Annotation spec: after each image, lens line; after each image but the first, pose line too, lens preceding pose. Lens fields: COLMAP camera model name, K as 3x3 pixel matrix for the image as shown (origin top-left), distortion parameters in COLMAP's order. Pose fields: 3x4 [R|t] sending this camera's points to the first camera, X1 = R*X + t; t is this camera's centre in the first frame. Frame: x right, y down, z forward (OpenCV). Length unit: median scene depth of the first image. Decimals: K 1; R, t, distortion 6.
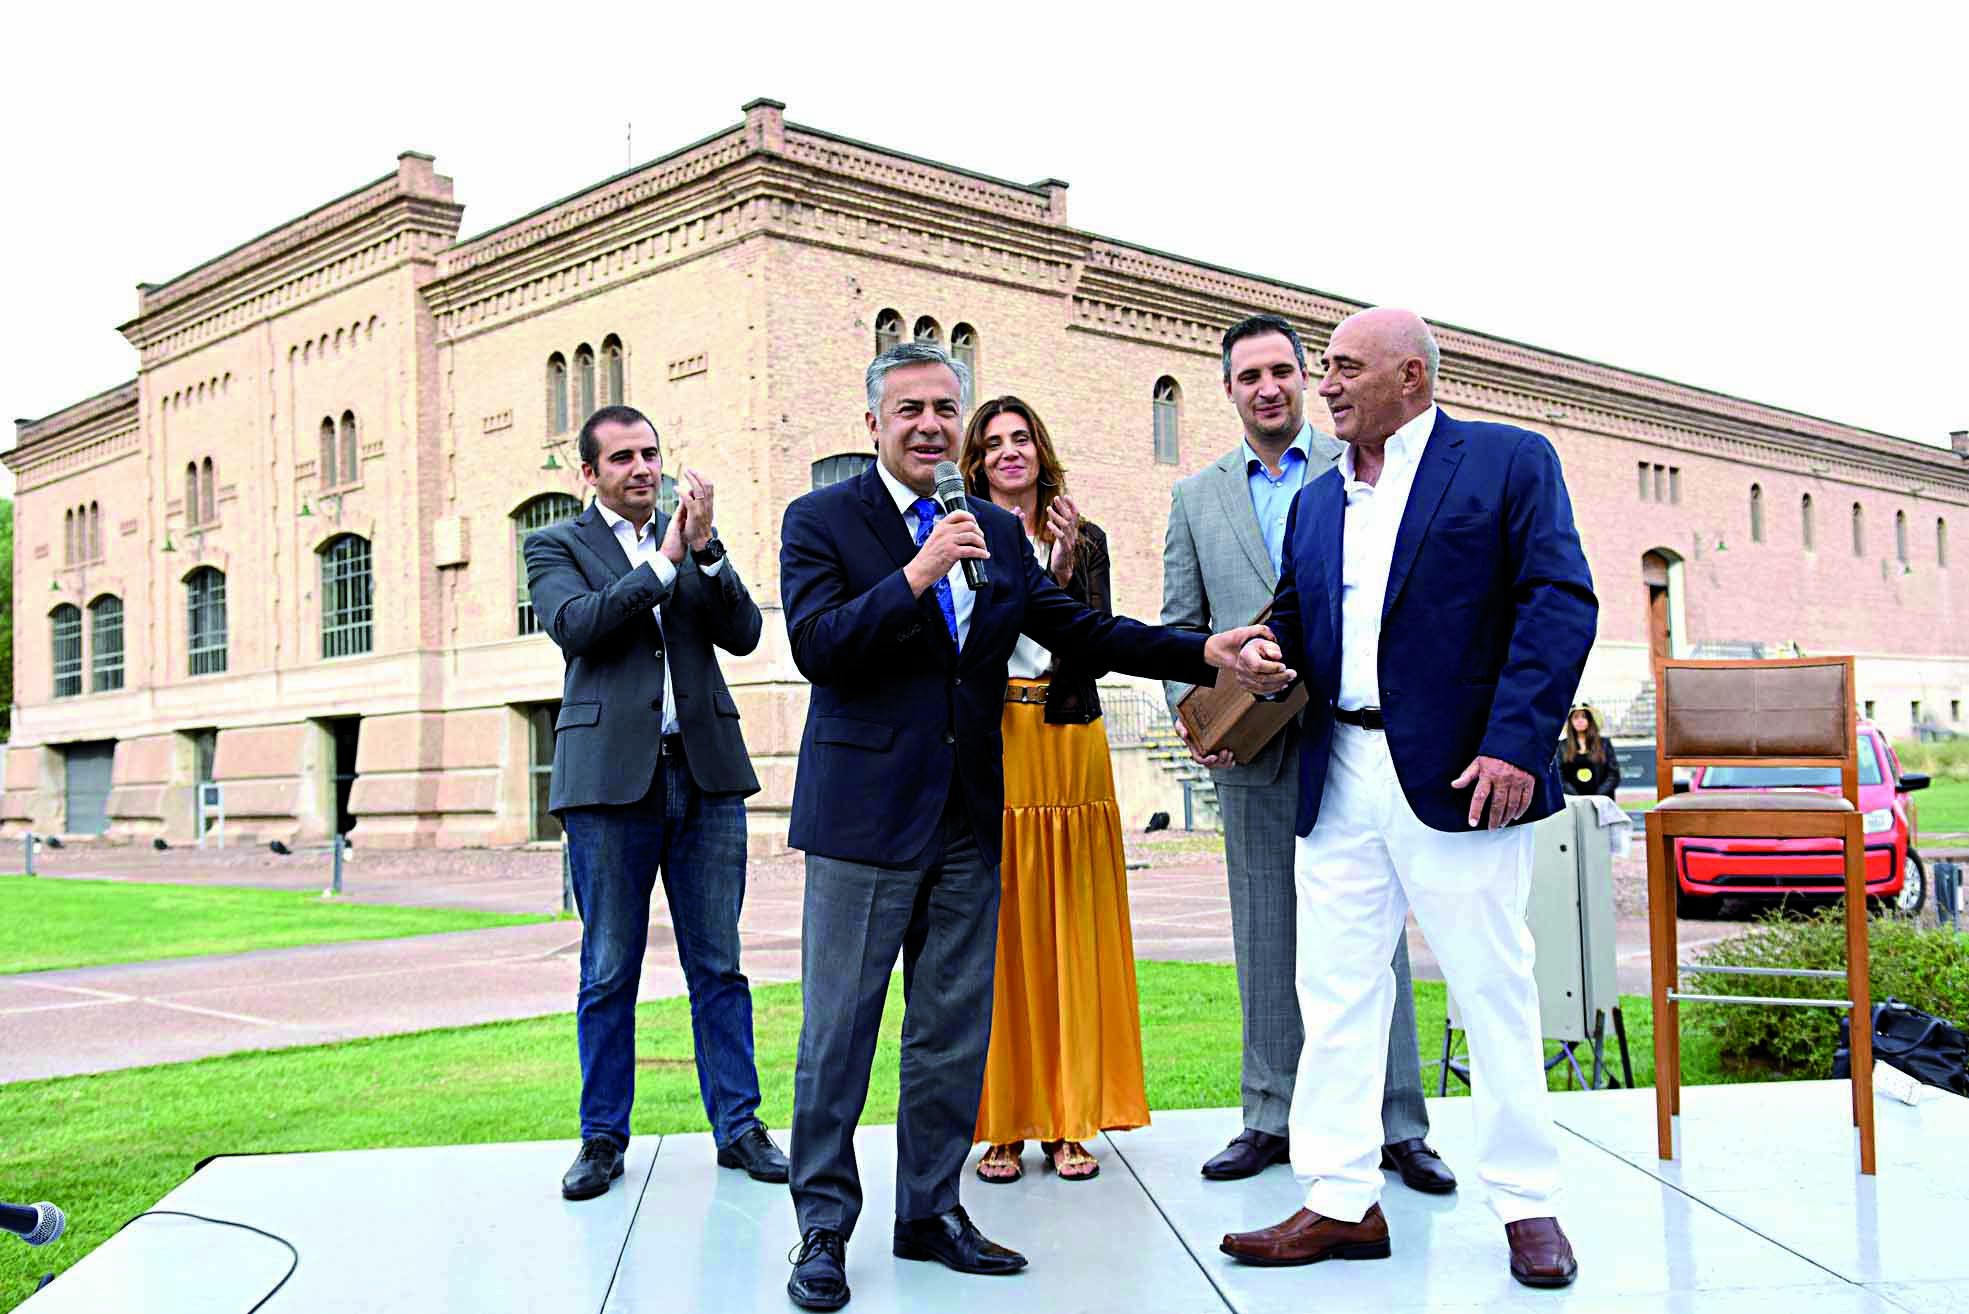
lens RADIAL K [[1878.6, 0, 984.5], [0, 1878.6, 657.0], [0, 0, 1]] dist [0.014311, -0.018100]
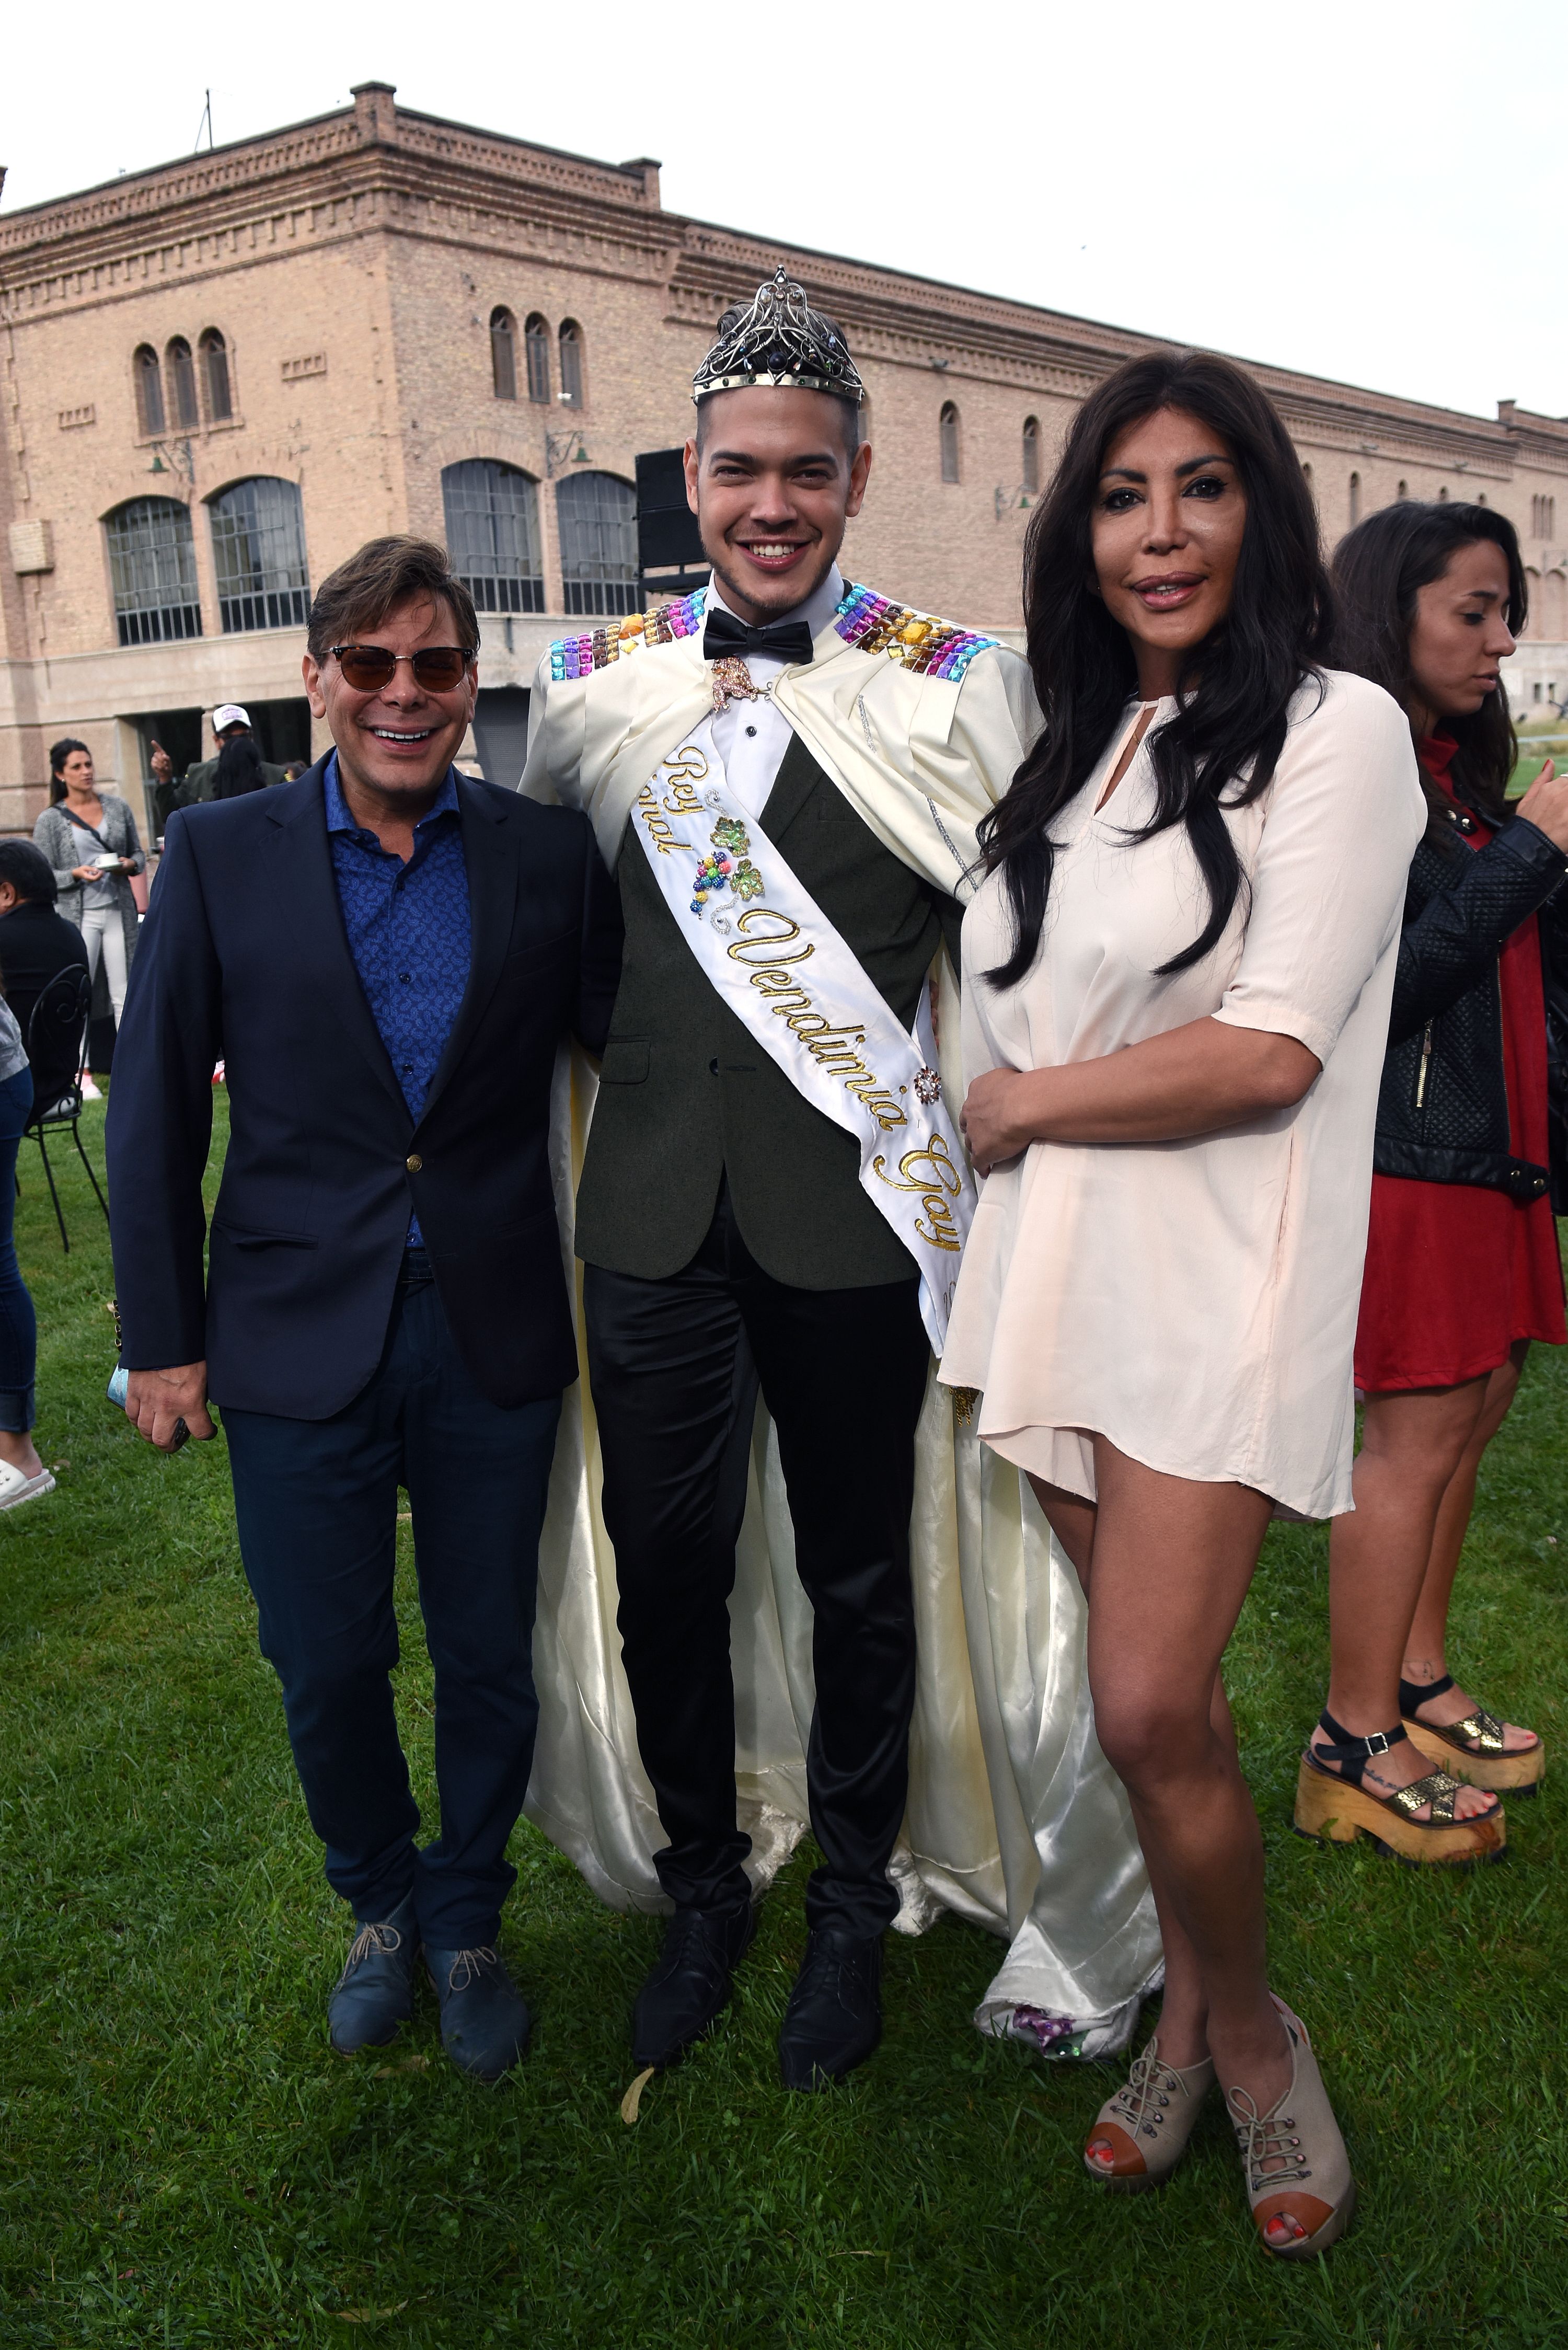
lens RADIAL K [[2242.1, 0, 784.0], [0, 2242.1, 1175.0], [0, 0, 1]] dist [0.014311, -0.018100]
pose [[0.984854, -0.053943, 0.164779, -0.116487], [0.014721, 0.972955, 0.230525, -0.007995], [-0.172757, -0.224608, 0.959013, -0.258878]]
